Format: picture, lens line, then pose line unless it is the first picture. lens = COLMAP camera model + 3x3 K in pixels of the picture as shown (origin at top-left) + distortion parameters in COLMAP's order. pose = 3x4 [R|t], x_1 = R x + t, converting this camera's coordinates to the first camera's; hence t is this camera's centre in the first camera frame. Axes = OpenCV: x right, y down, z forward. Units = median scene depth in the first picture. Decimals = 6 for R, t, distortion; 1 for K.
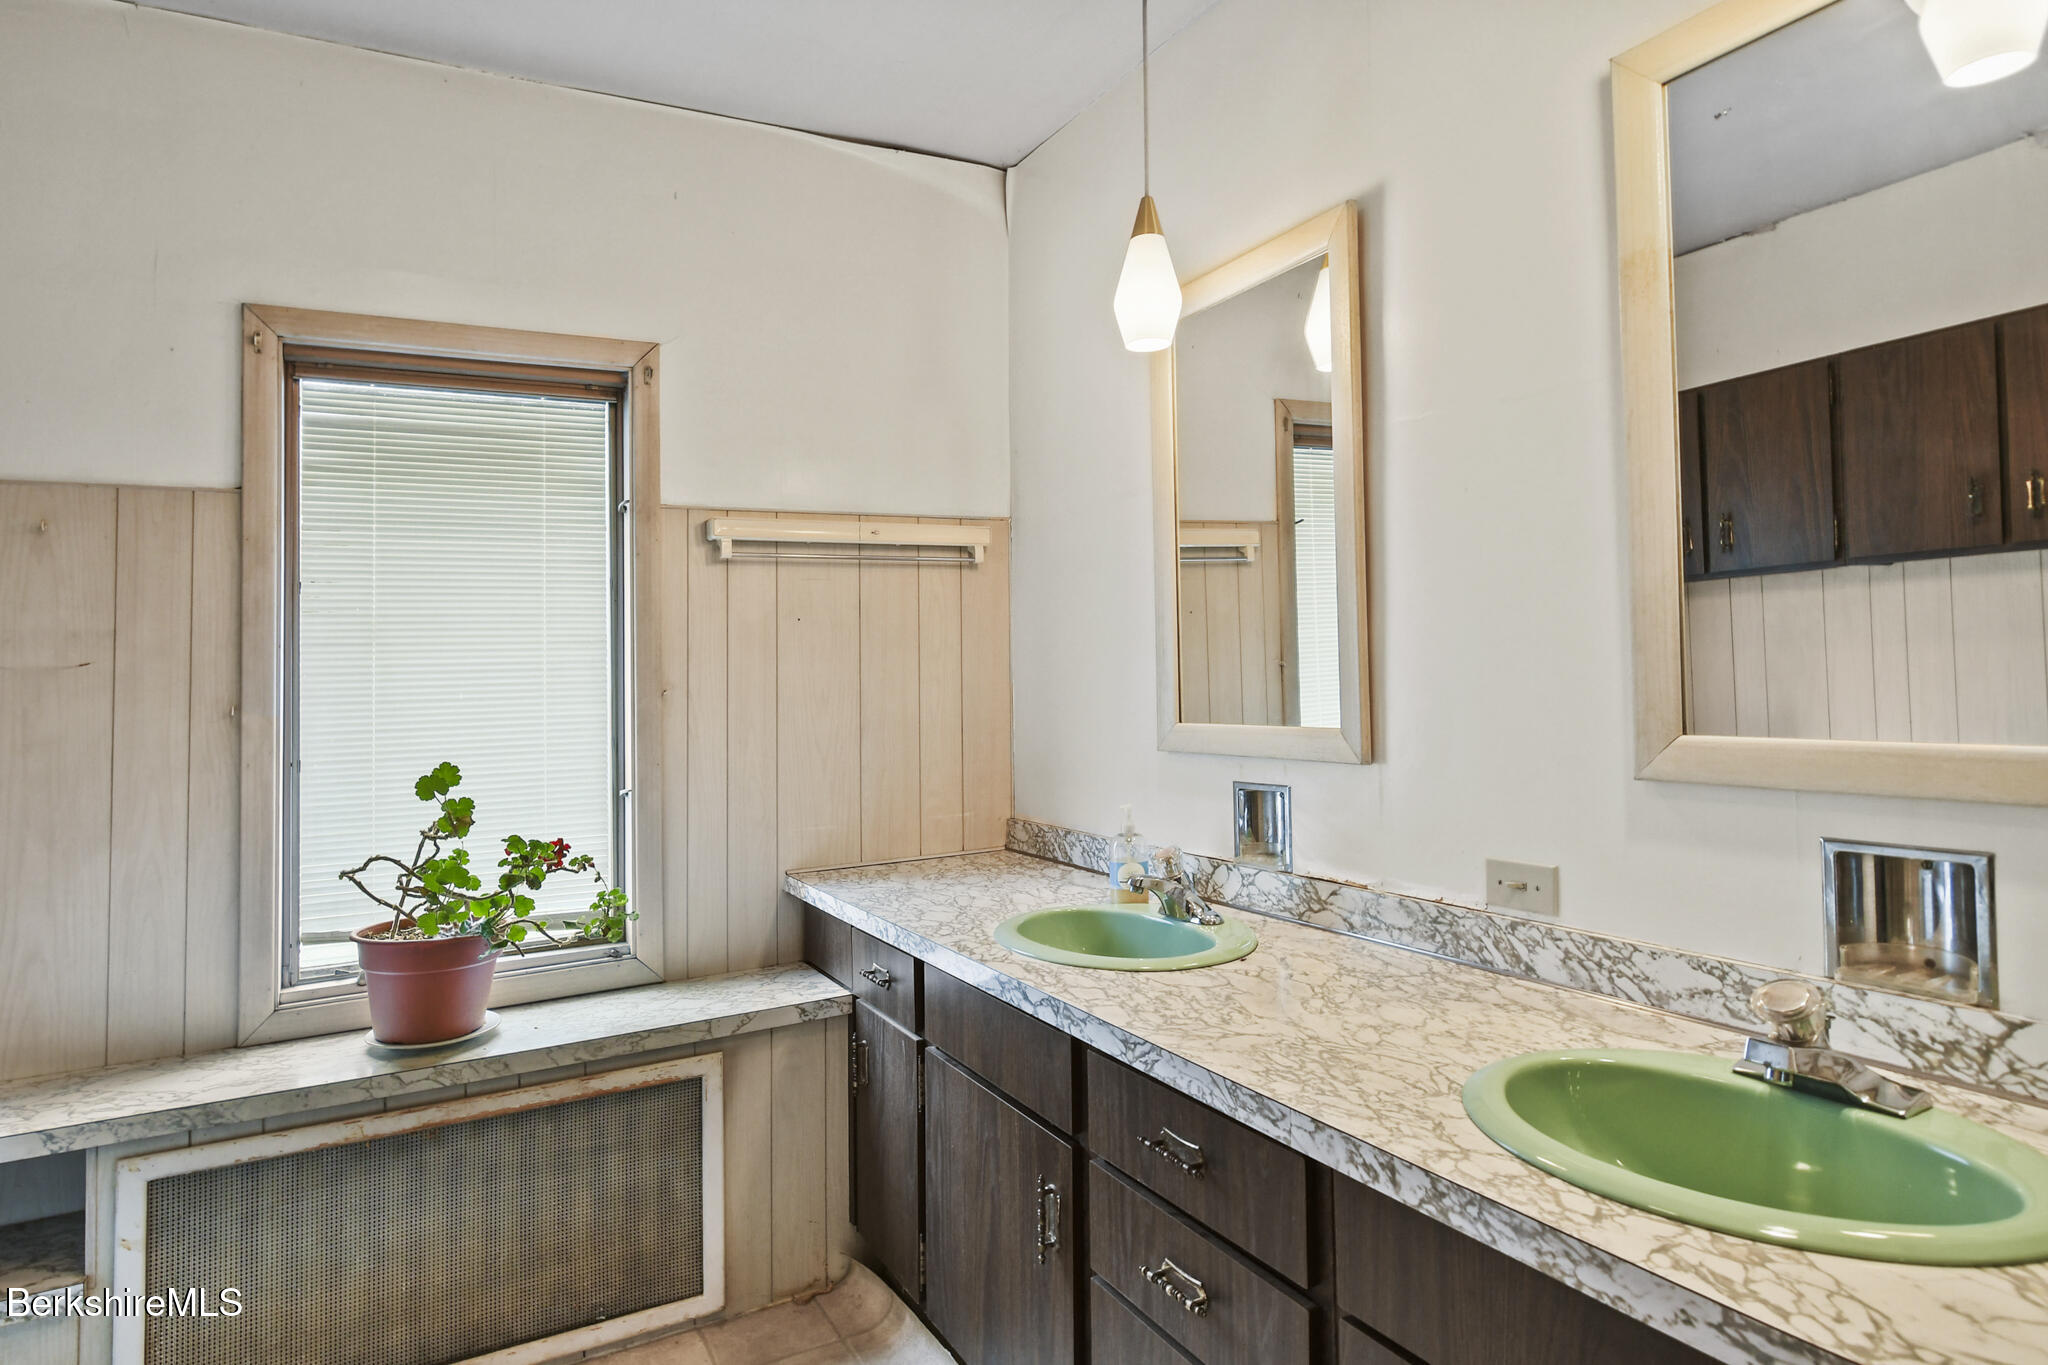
lens RADIAL K [[1141.1, 0, 1024.7], [0, 1141.1, 629.2], [0, 0, 1]] dist [0.001690, -0.001319]
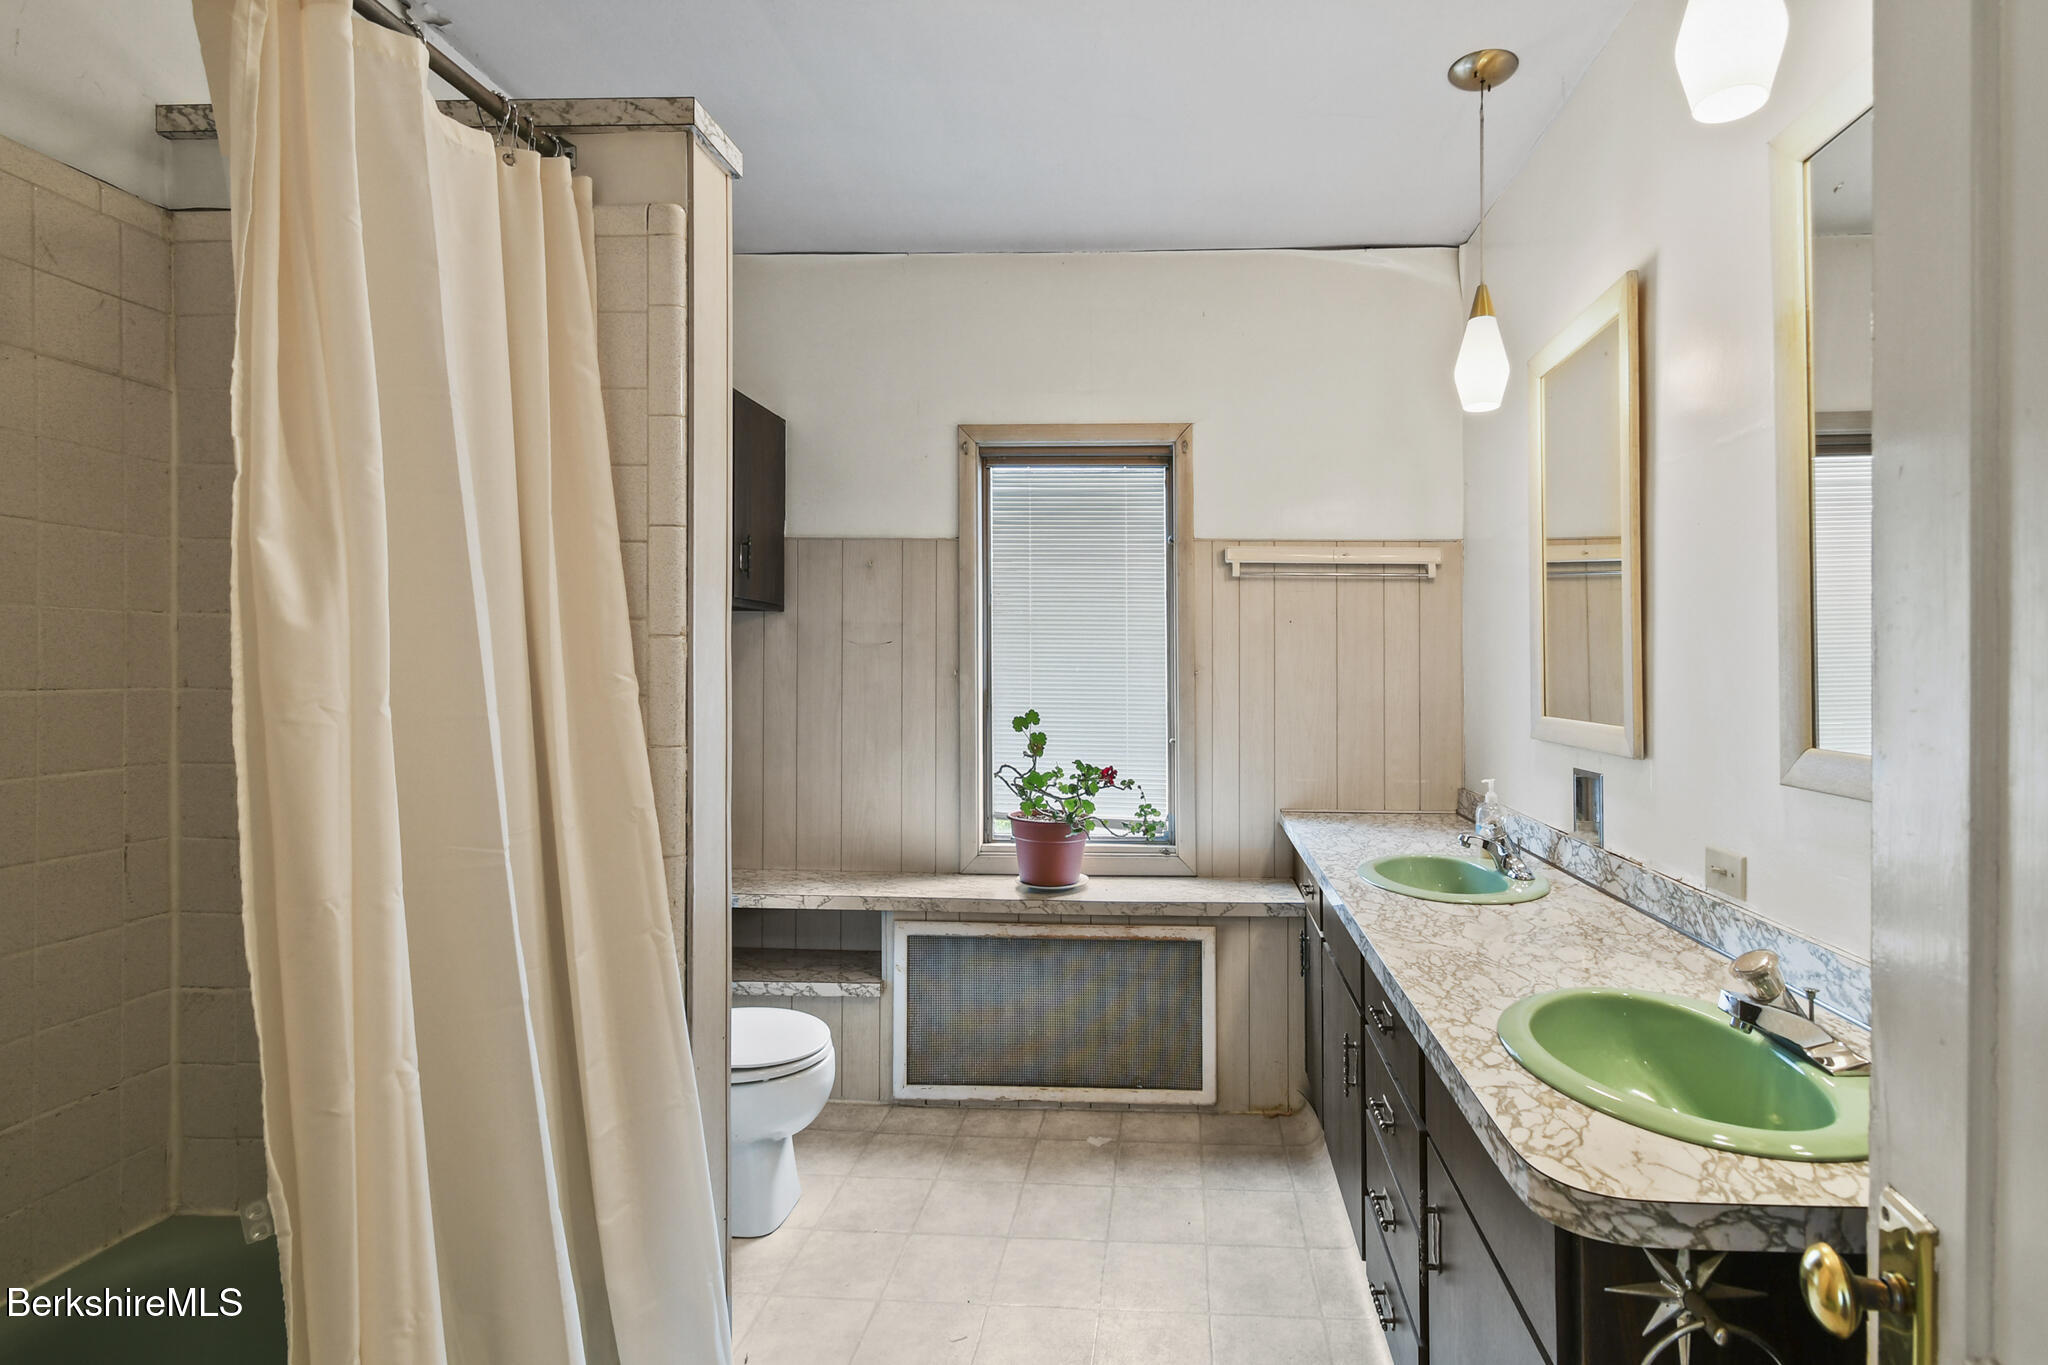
lens RADIAL K [[901.8, 0, 1026.0], [0, 901.8, 673.4], [0, 0, 1]] dist [-0.000610, 0.000332]
pose [[0.837047, 0.043118, -0.545429, 0.133011], [-0.012833, 0.998163, 0.059213, -0.007386], [0.546980, -0.042565, 0.836063, -0.052001]]
